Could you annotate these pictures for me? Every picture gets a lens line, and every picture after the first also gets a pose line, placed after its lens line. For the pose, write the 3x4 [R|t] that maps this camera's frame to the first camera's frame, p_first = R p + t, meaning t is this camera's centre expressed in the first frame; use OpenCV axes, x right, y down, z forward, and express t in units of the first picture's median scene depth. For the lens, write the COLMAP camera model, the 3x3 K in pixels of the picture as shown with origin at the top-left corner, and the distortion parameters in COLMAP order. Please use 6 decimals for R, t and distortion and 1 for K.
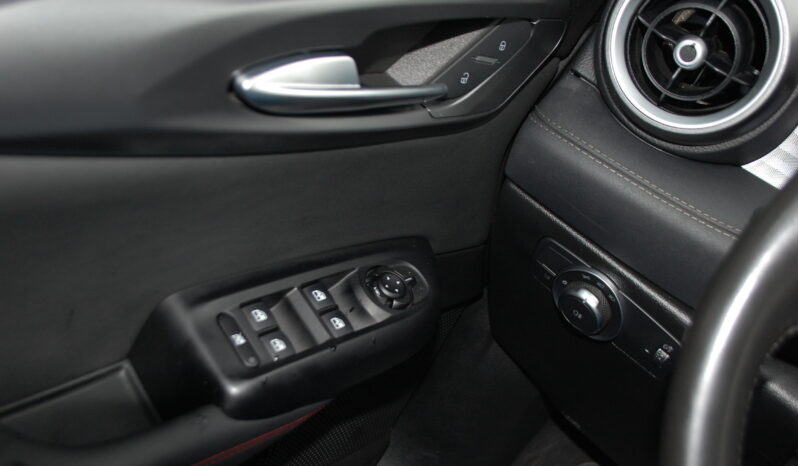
lens RADIAL K [[846.3, 0, 399.0], [0, 846.3, 233.0], [0, 0, 1]] dist [-0.003498, 0.000038]
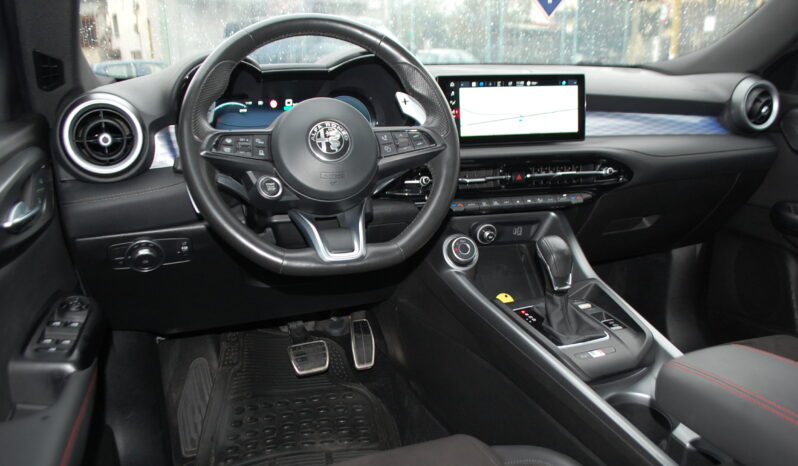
lens RADIAL K [[608.9, 0, 398.4], [0, 608.9, 260.5], [0, 0, 1]] dist [-0.089053, 0.003663]
pose [[0.439474, -0.627200, 0.643026, -0.599683], [0.646441, 0.717874, 0.258399, 0.140270], [-0.623680, 0.302119, 0.720935, -0.654247]]
